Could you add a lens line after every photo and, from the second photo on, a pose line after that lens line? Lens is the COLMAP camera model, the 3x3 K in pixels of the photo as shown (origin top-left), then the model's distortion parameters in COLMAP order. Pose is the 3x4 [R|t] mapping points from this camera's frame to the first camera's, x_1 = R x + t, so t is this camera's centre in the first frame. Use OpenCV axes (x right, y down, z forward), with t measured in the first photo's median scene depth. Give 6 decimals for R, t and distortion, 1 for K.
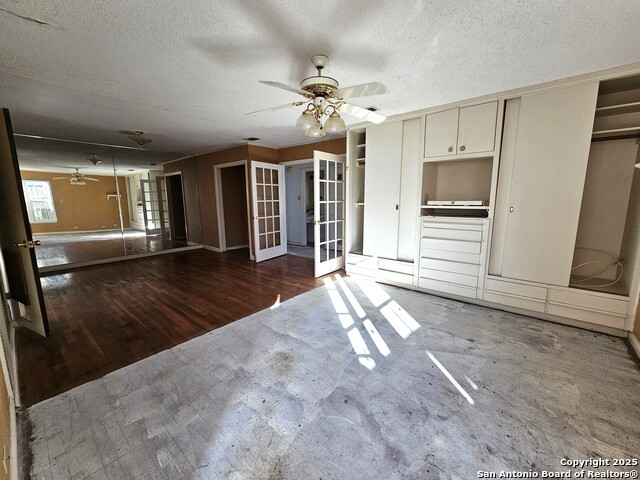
lens RADIAL K [[260.2, 0, 320.0], [0, 260.2, 240.0], [0, 0, 1]] dist [0.000838, 0.000076]
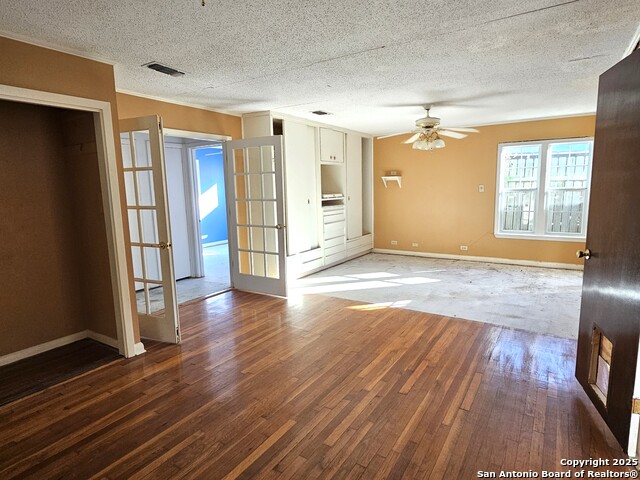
lens RADIAL K [[369.2, 0, 320.0], [0, 369.2, 240.0], [0, 0, 1]] dist [0.004527, 0.000516]
pose [[-0.125795, -0.131120, 0.983353, -1.439848], [0.183988, 0.970947, 0.153003, -0.224824], [-0.974846, 0.200172, -0.098016, 1.296126]]
